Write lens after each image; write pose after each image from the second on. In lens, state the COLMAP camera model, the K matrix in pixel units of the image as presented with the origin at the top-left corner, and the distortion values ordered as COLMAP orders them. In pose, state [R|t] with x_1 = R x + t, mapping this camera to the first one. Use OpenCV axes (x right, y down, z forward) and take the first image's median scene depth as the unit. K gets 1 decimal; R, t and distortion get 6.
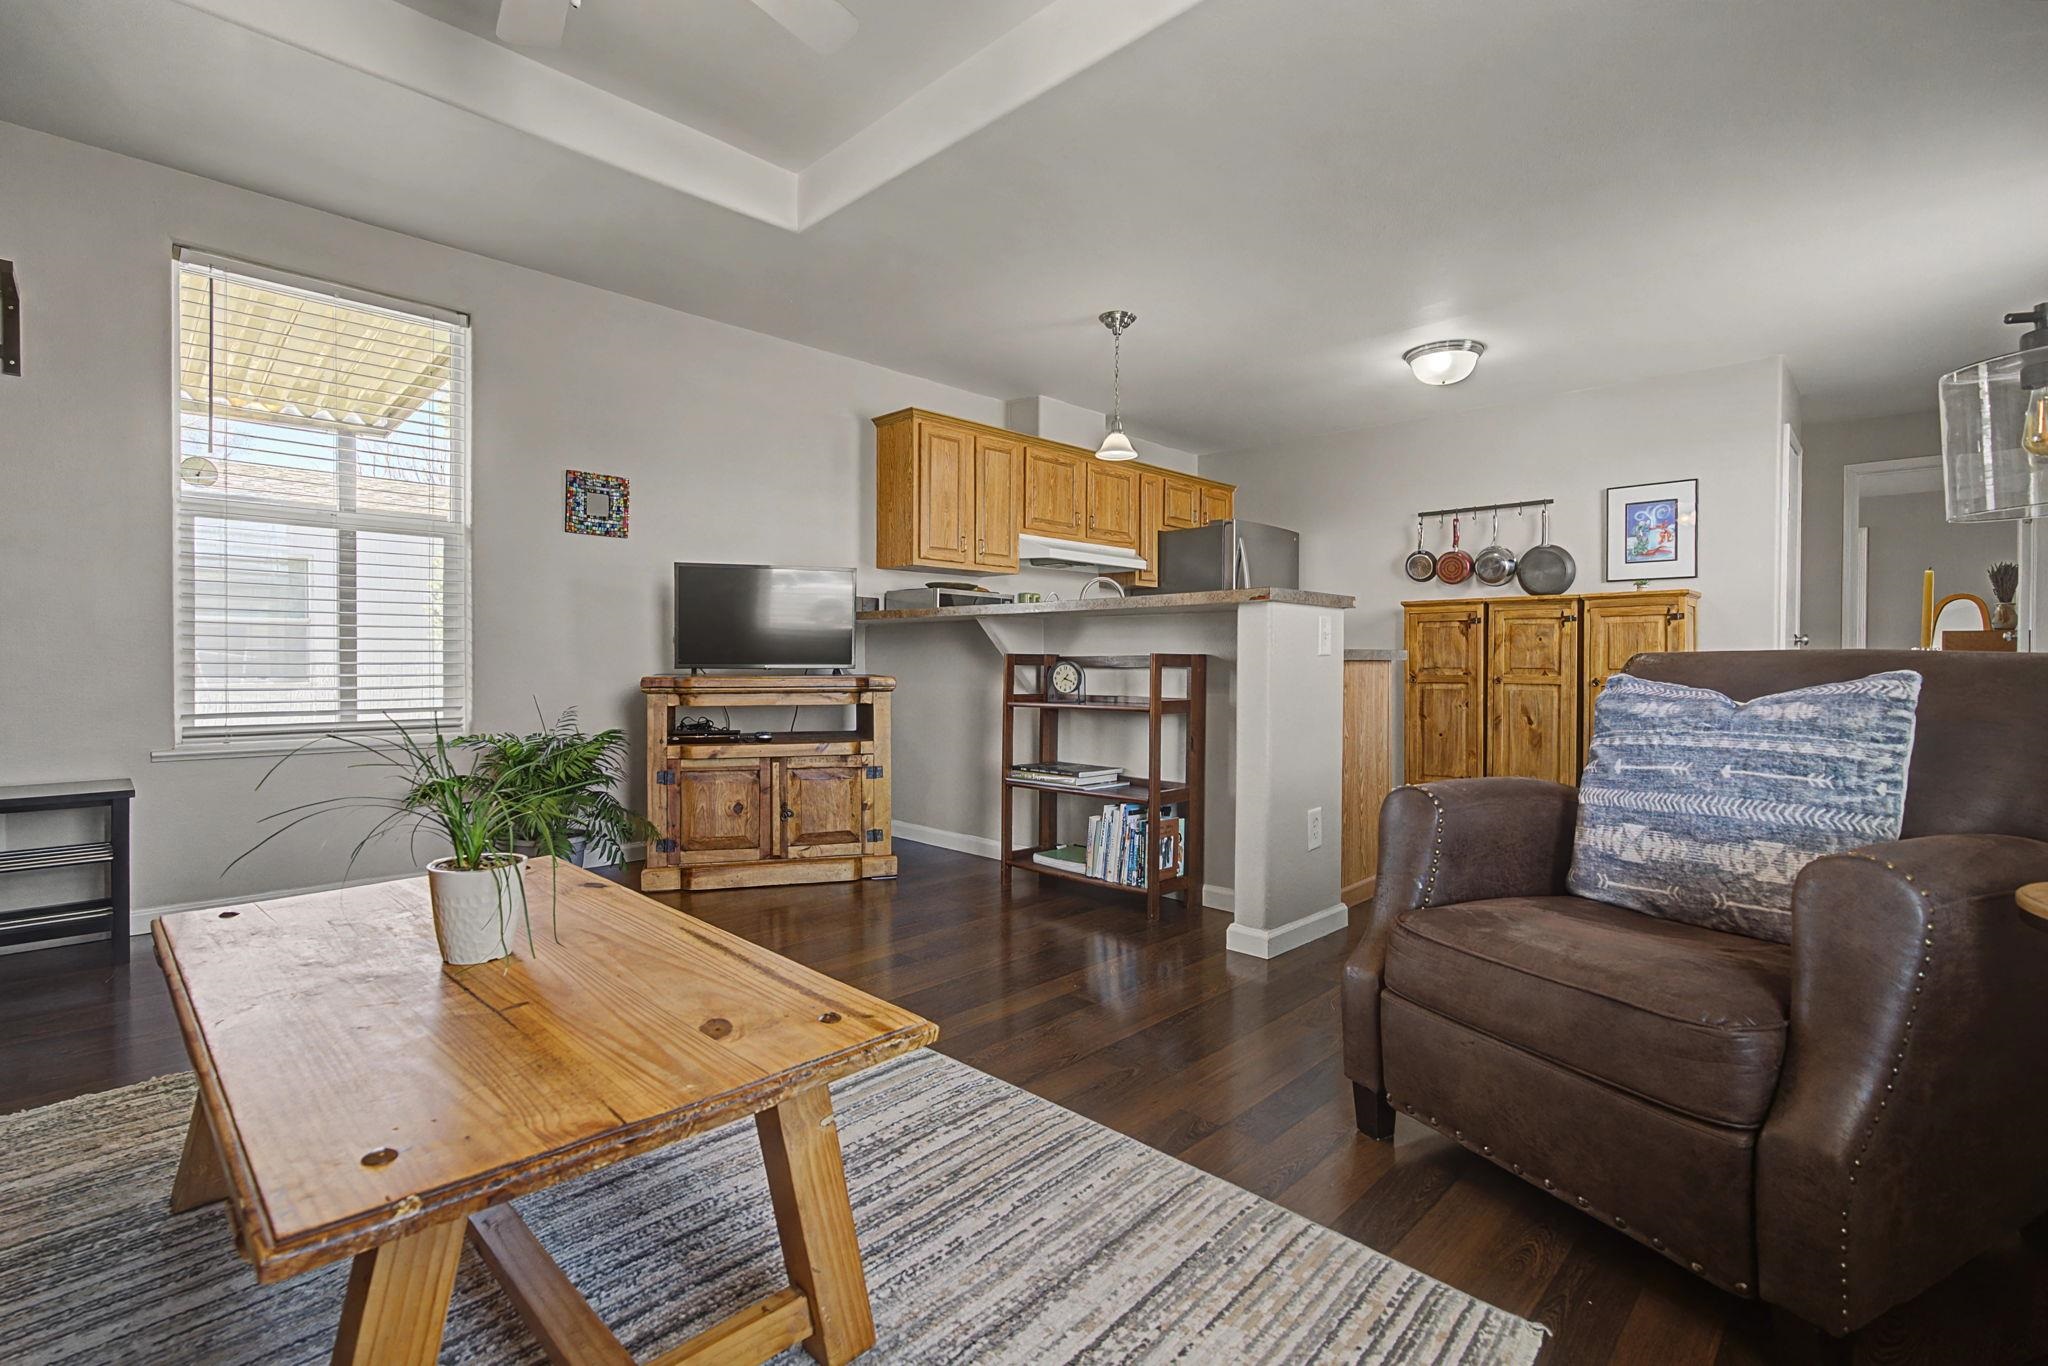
lens RADIAL K [[950.5, 0, 1020.7], [0, 950.5, 661.7], [0, 0, 1]] dist [-0.000956, 0.000303]
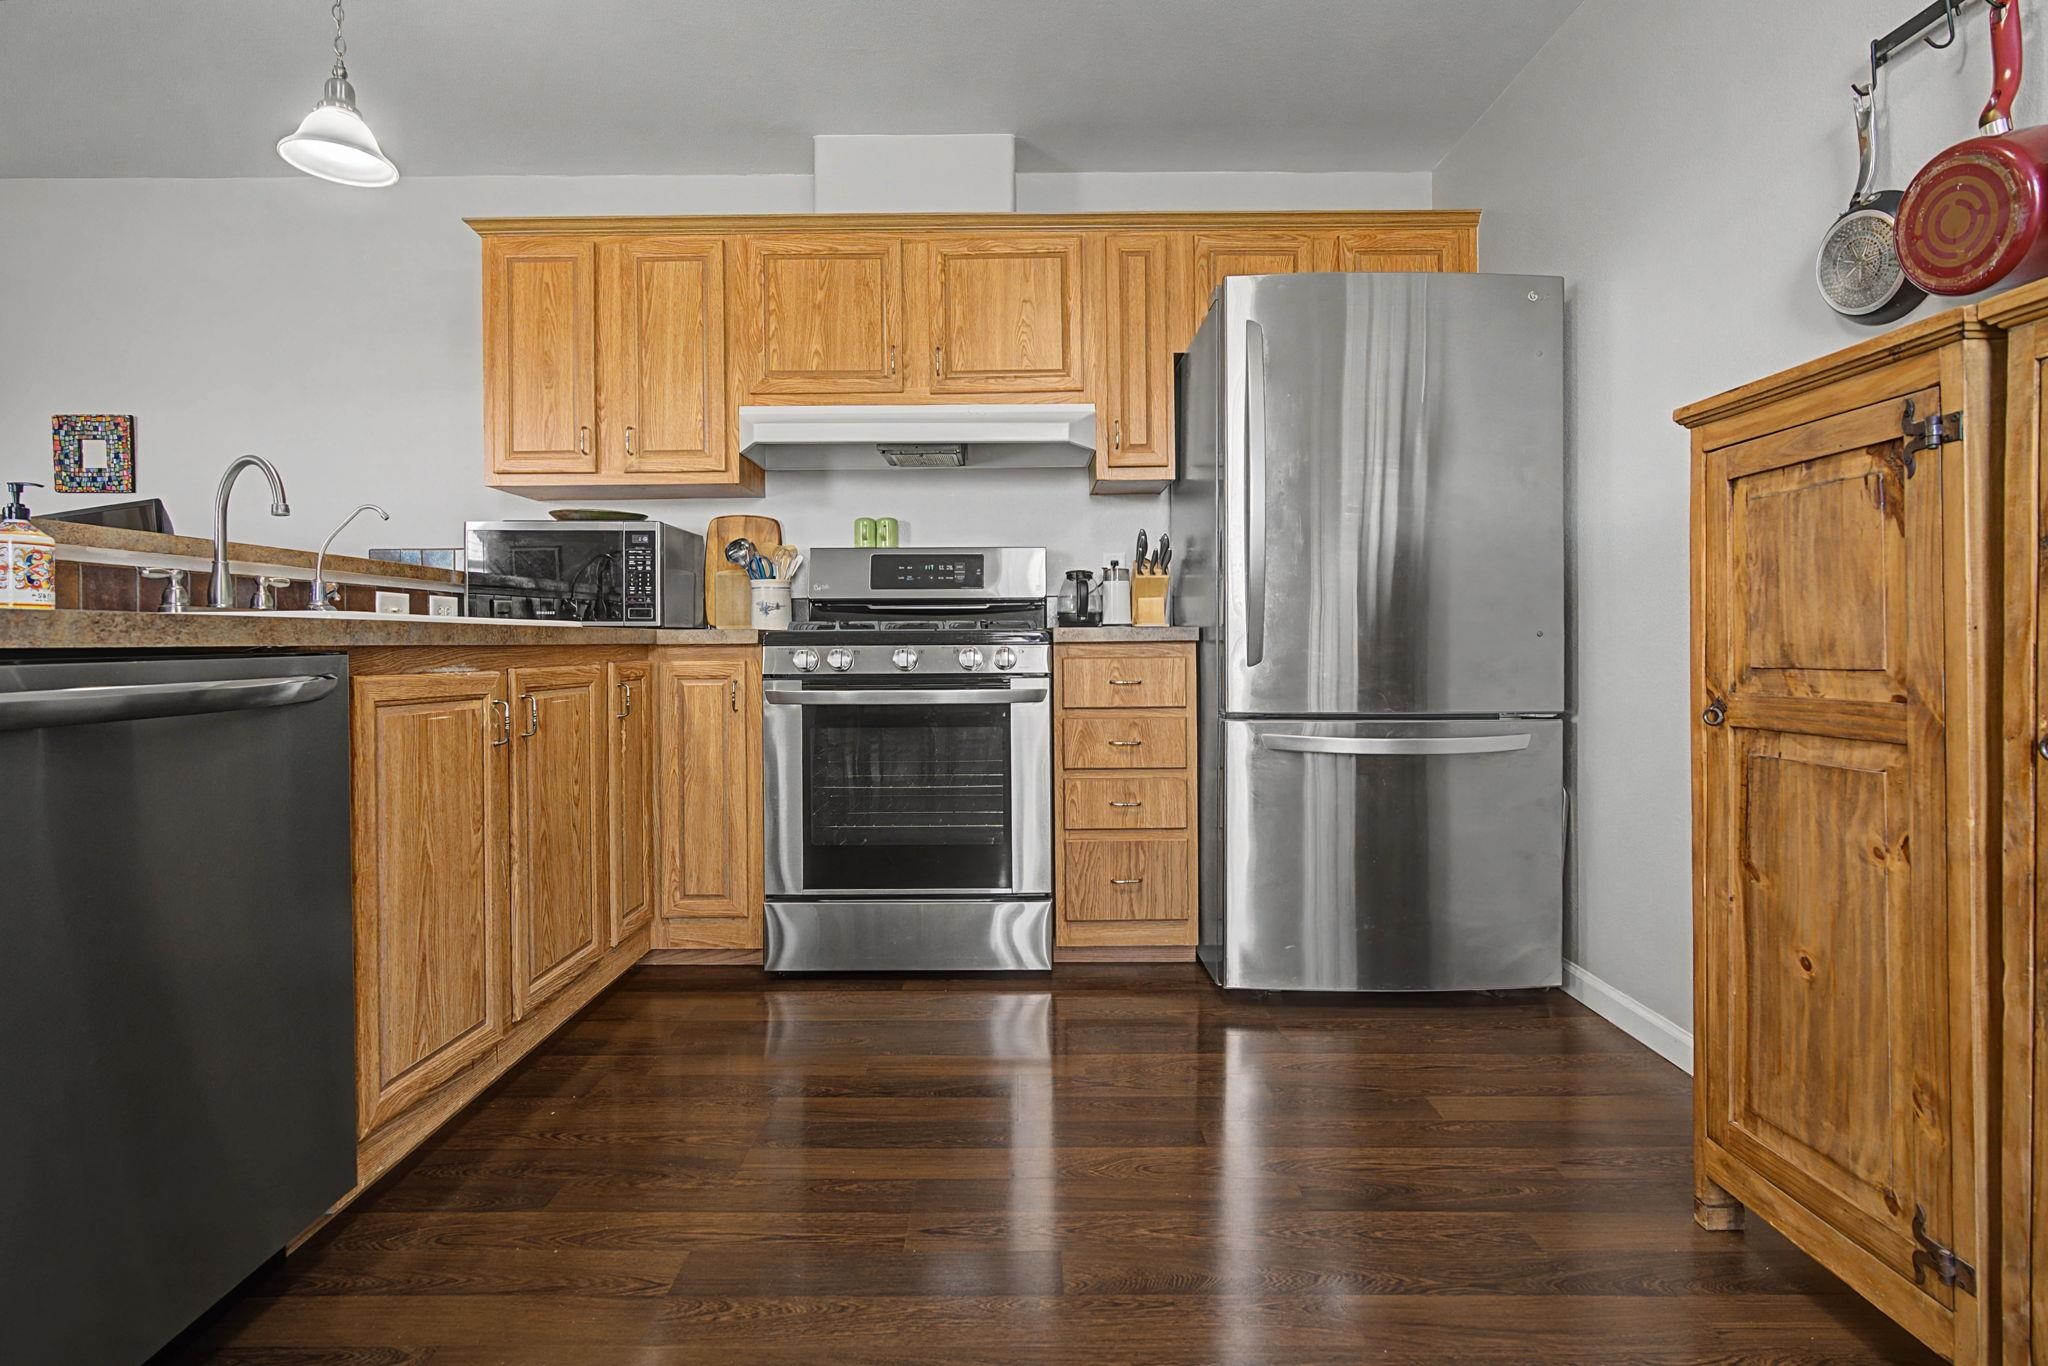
lens RADIAL K [[980.1, 0, 1019.2], [0, 980.1, 645.0], [0, 0, 1]] dist [-0.016510, 0.007128]
pose [[0.703478, -0.006545, -0.710687, 0.517955], [0.007627, 0.999970, -0.001659, -0.000231], [0.710676, -0.004253, 0.703506, 0.766935]]
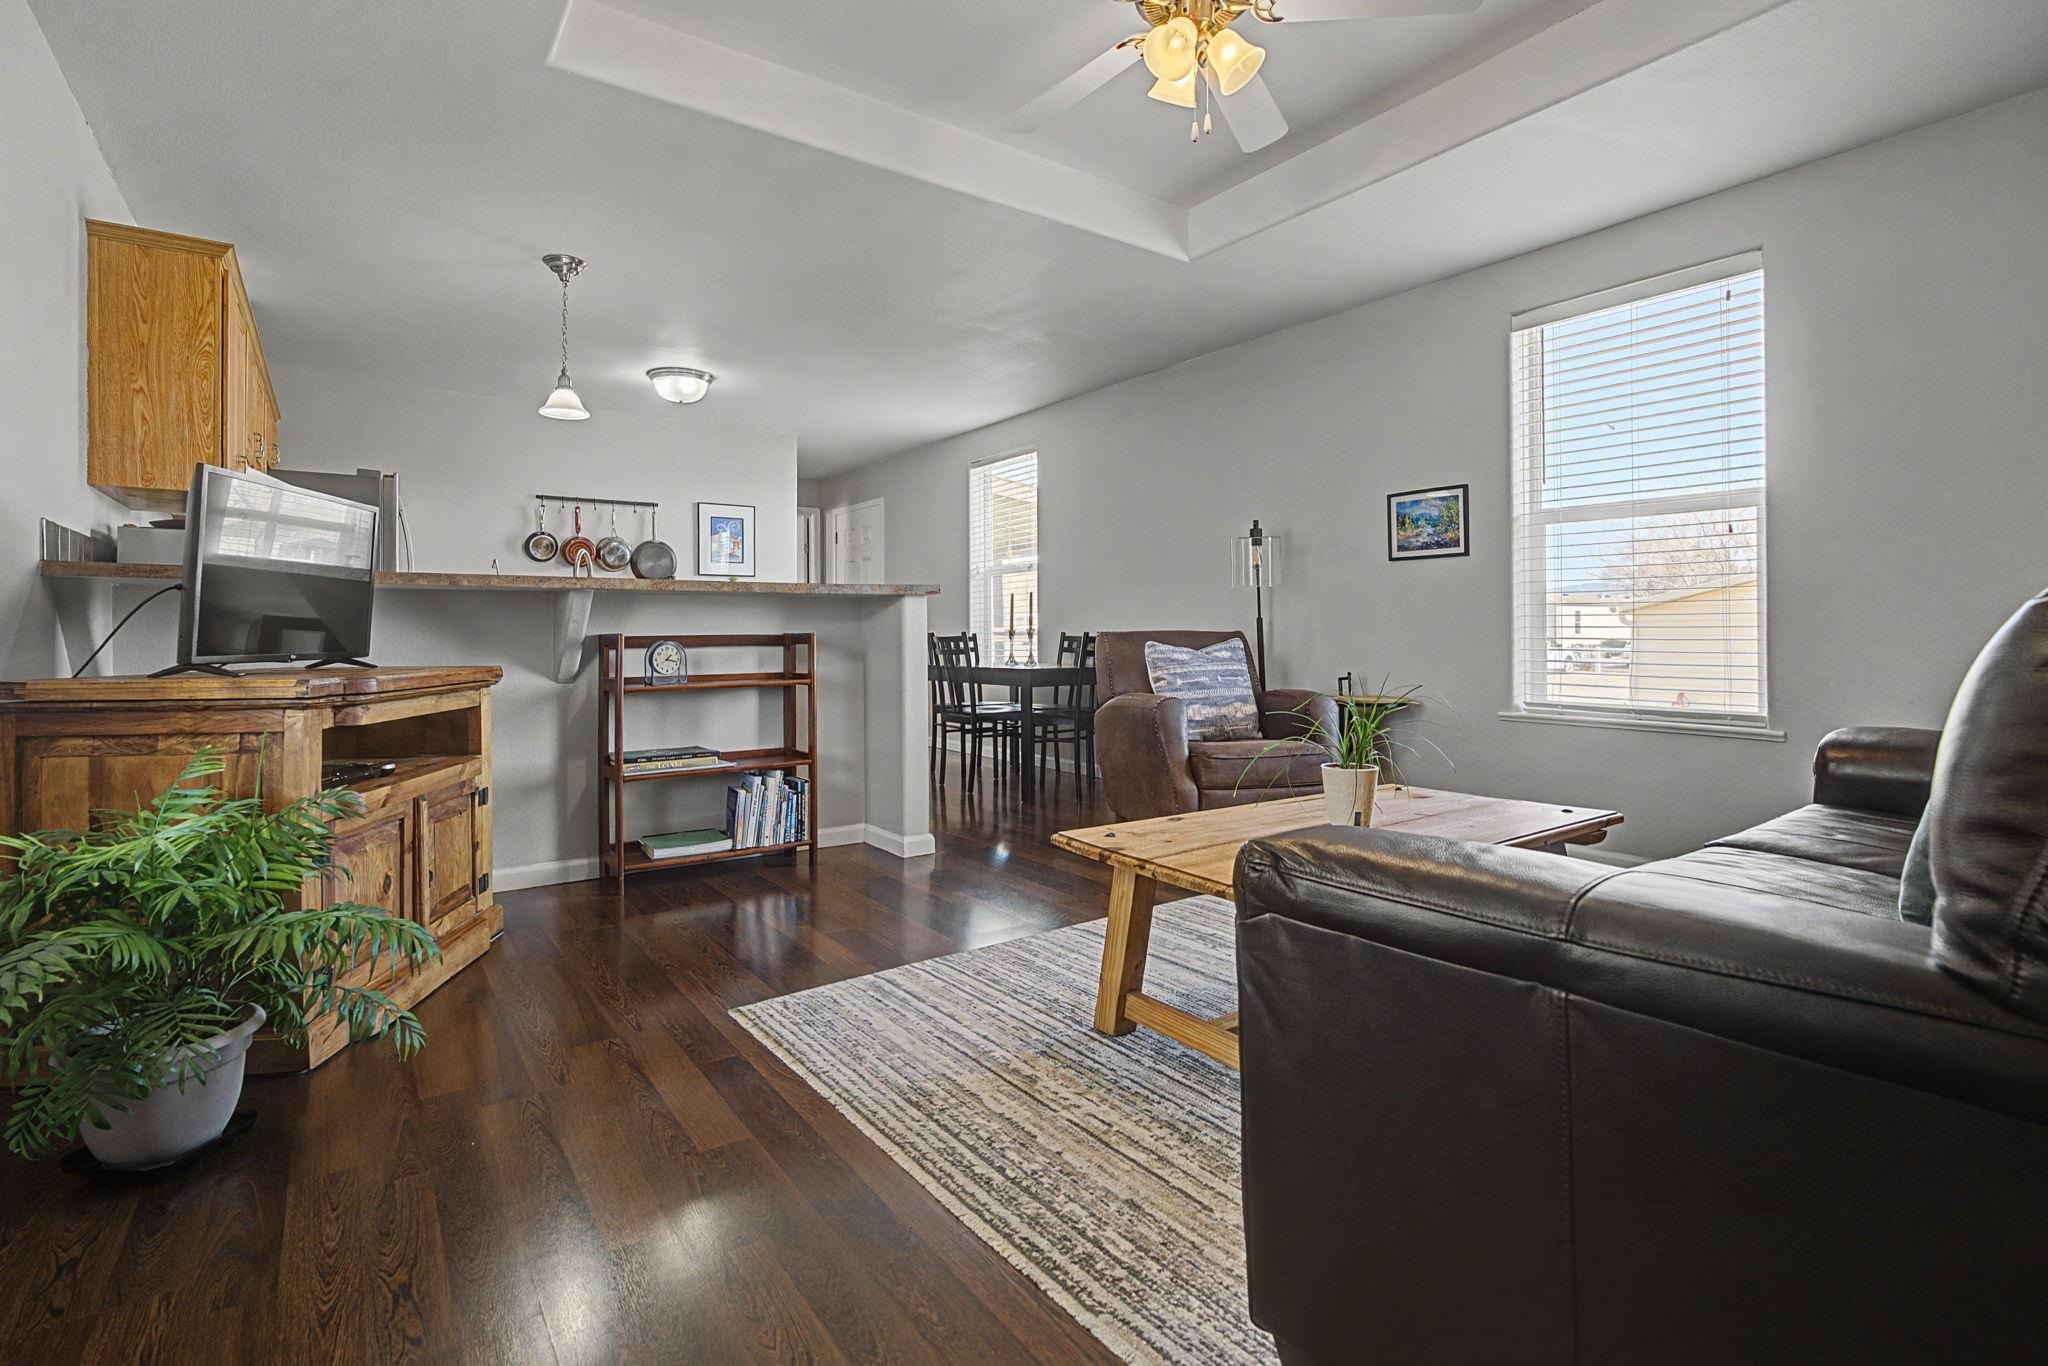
lens RADIAL K [[964.7, 0, 1032.5], [0, 964.7, 629.0], [0, 0, 1]] dist [-0.000835, 0.000111]
pose [[0.166031, -0.000622, 0.986120, -0.614206], [0.008545, 0.999963, -0.000808, -0.005824], [-0.986083, 0.008561, 0.166030, 0.347060]]
